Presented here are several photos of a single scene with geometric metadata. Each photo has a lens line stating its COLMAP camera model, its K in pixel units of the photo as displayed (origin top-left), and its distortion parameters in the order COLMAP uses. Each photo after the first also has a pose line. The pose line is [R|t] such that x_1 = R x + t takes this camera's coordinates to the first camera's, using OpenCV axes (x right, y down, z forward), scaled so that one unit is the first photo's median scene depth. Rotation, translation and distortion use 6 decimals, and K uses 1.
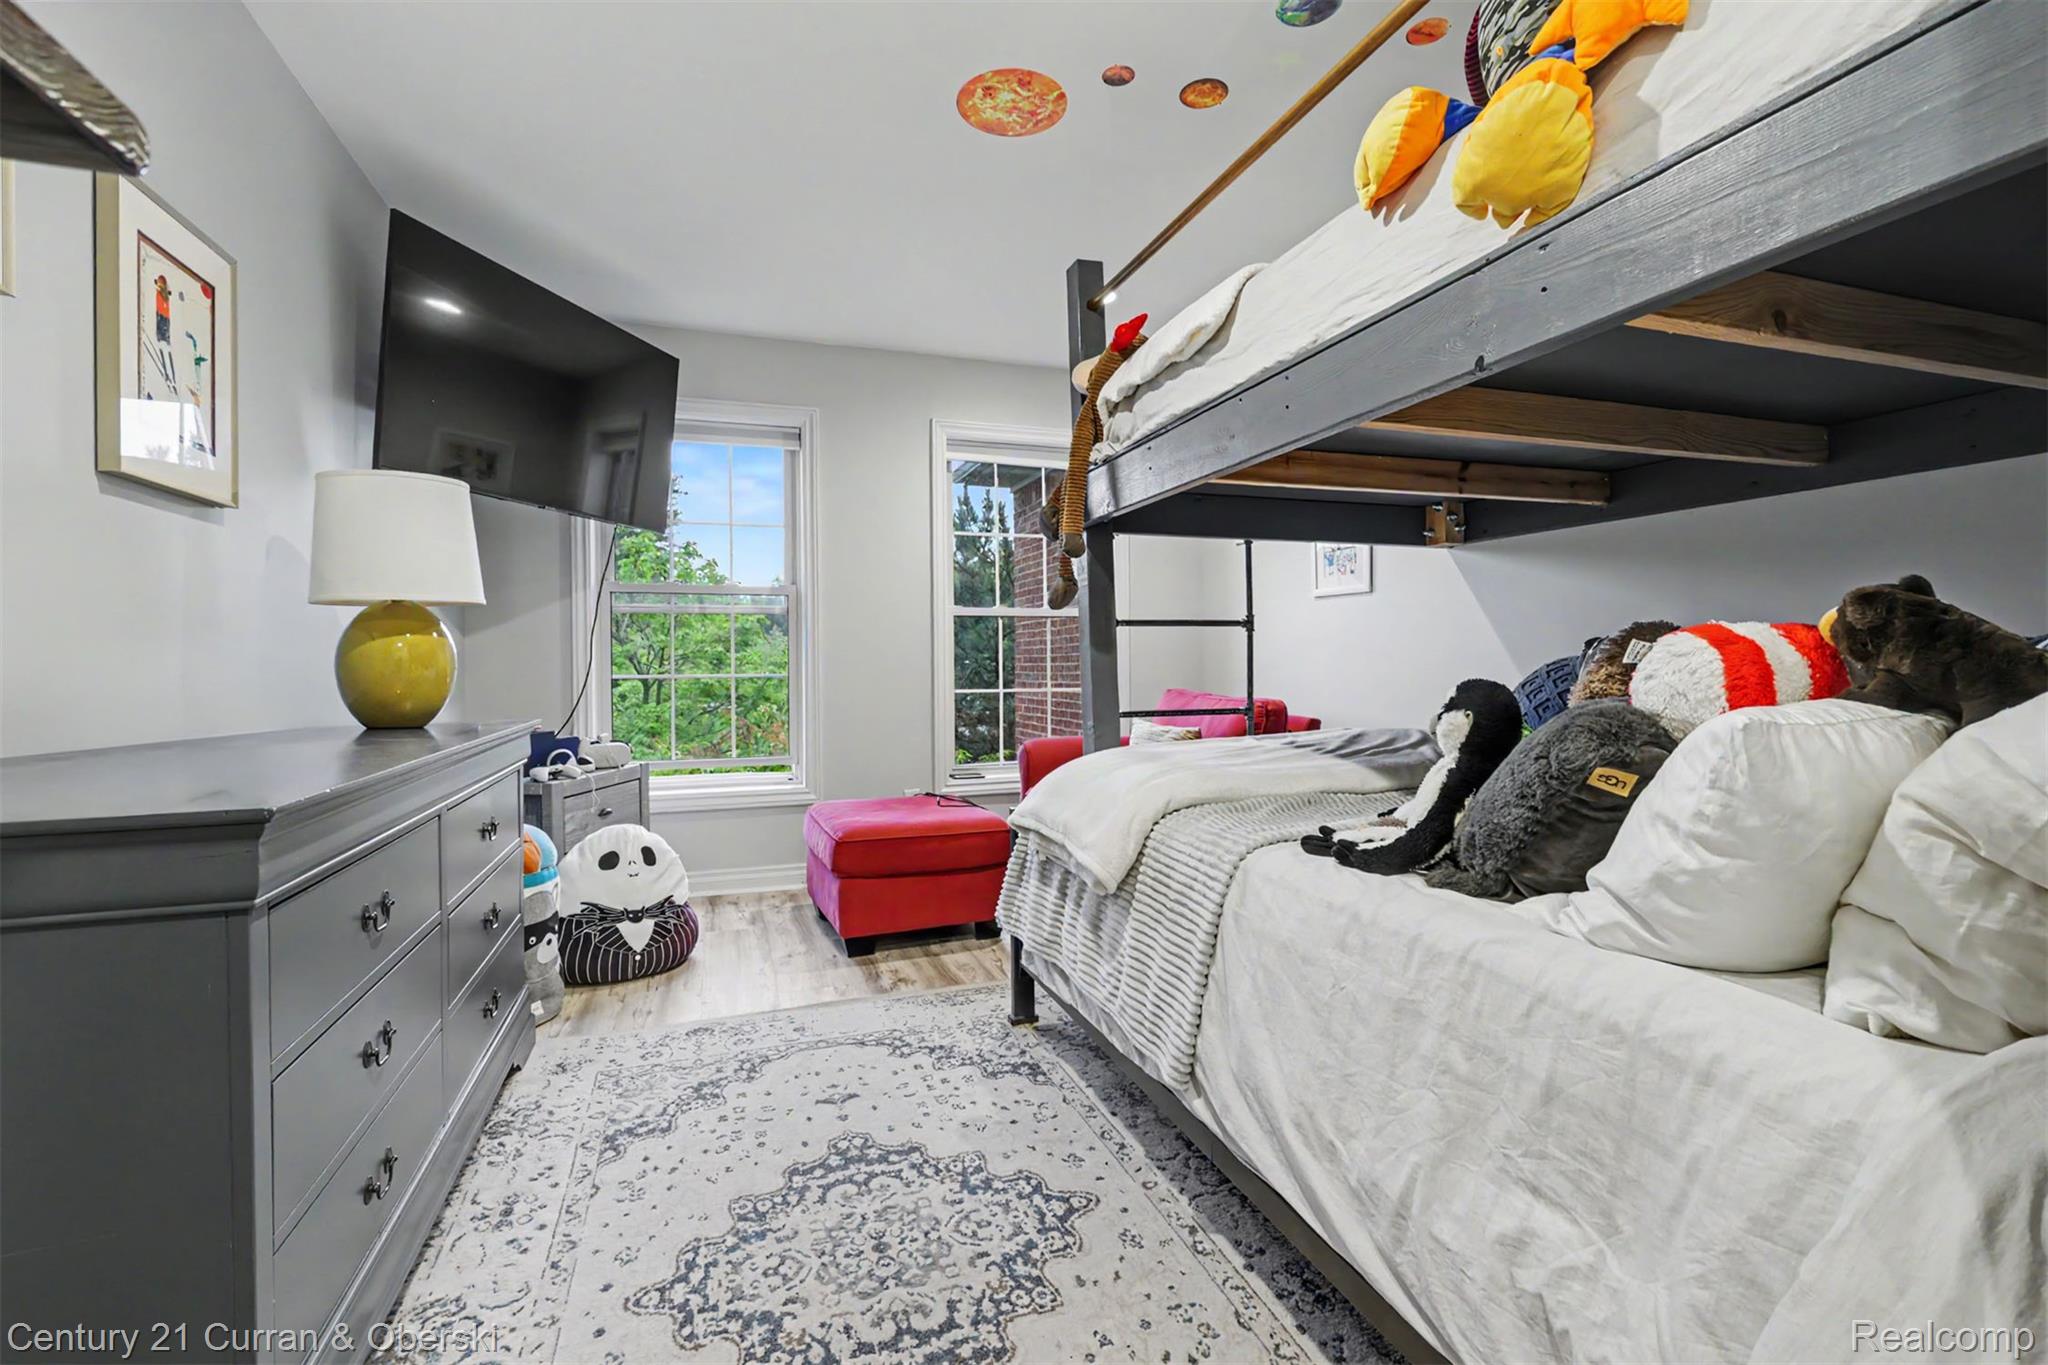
lens RADIAL K [[897.1, 0, 1022.9], [0, 897.1, 667.9], [0, 0, 1]] dist [0.002054, -0.000346]
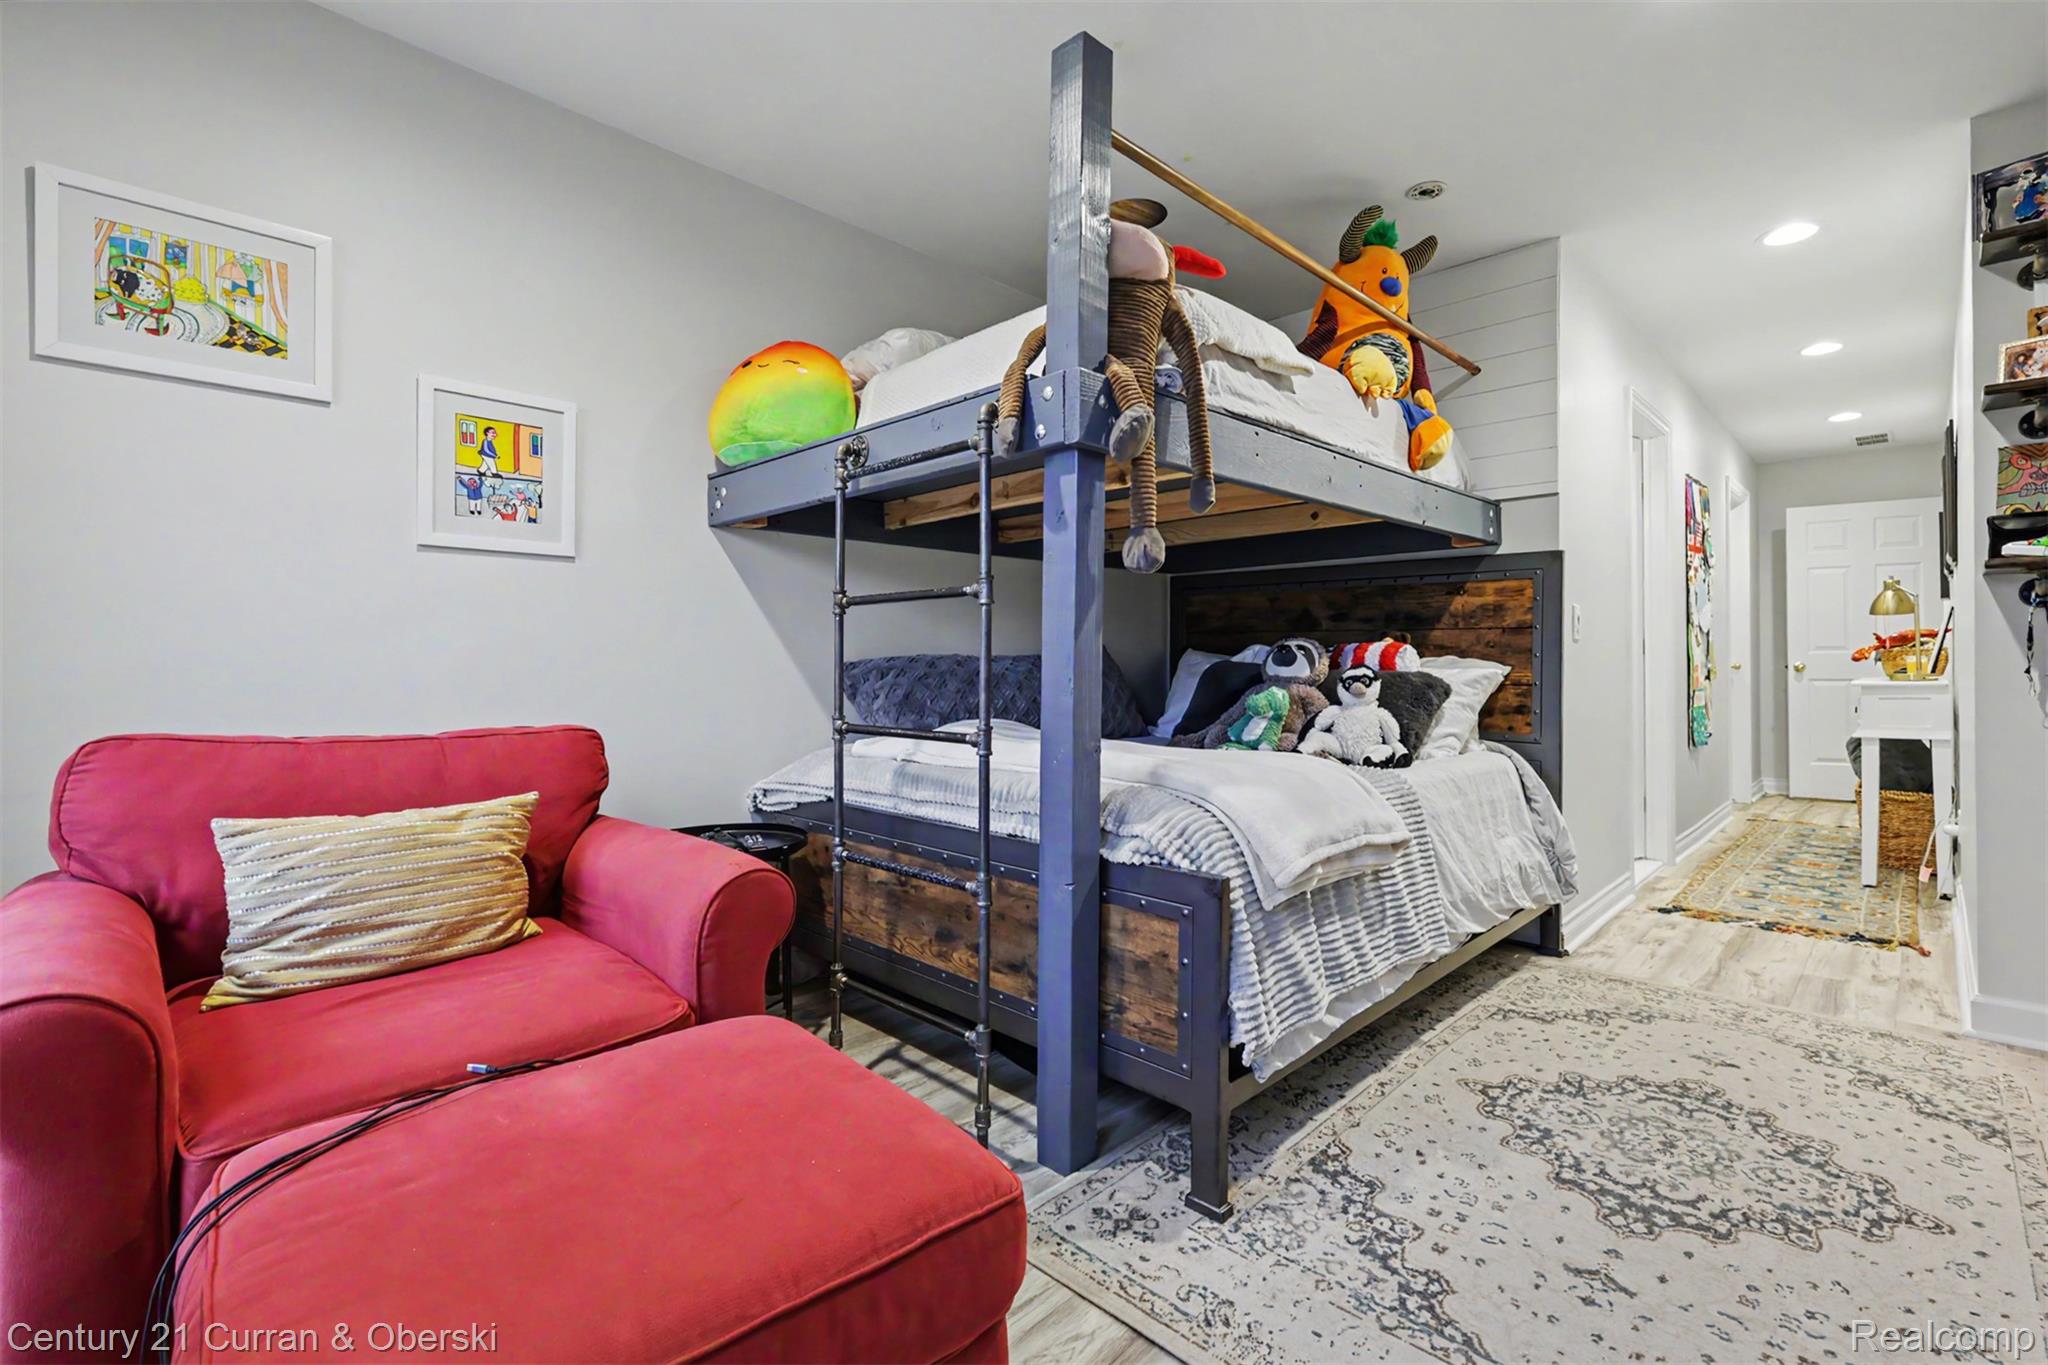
lens RADIAL K [[897.1, 0, 1023.8], [0, 897.1, 669.9], [0, 0, 1]] dist [0.002054, -0.000346]
pose [[-0.436508, 0.003837, 0.899692, -0.741530], [0.014991, 0.999883, 0.003009, 0.000622], [-0.899575, 0.014800, -0.436514, 1.969652]]
